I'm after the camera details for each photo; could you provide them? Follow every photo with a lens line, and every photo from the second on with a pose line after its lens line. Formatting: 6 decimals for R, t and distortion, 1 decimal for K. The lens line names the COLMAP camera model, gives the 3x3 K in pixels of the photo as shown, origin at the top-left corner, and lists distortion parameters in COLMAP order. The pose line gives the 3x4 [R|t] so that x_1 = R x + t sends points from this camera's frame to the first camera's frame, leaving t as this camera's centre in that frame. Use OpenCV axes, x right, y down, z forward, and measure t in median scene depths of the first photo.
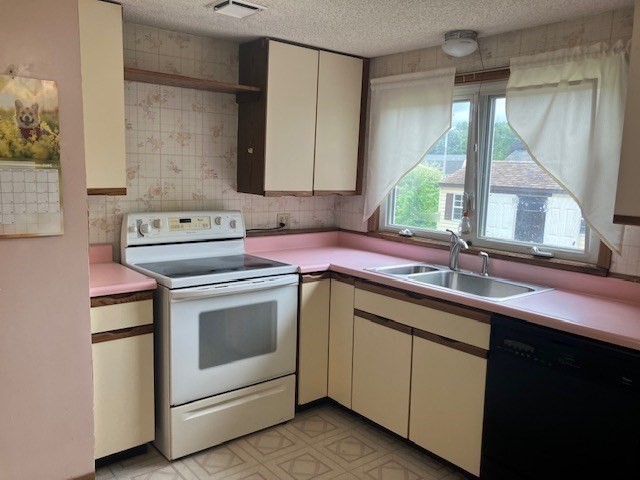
lens RADIAL K [[526.4, 0, 320.0], [0, 526.4, 240.0], [0, 0, 1]] dist [0.029605, -0.008145]
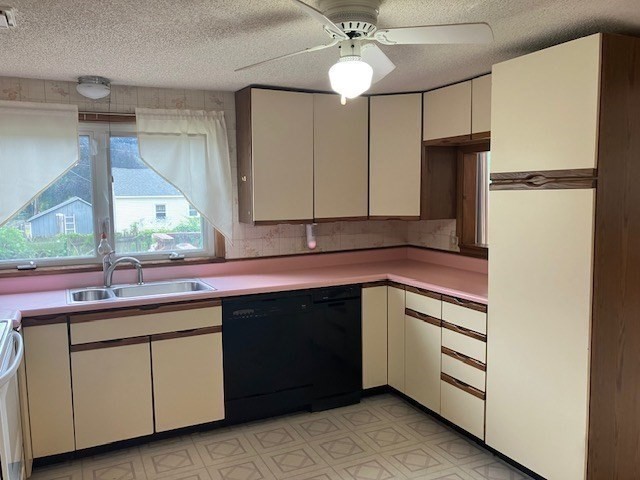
lens RADIAL K [[526.4, 0, 320.0], [0, 526.4, 240.0], [0, 0, 1]] dist [0.029605, -0.008145]
pose [[0.236918, -0.129121, 0.962911, -0.886064], [0.152105, 0.983836, 0.094503, -0.099749], [-0.959549, 0.124074, 0.252728, 0.345380]]
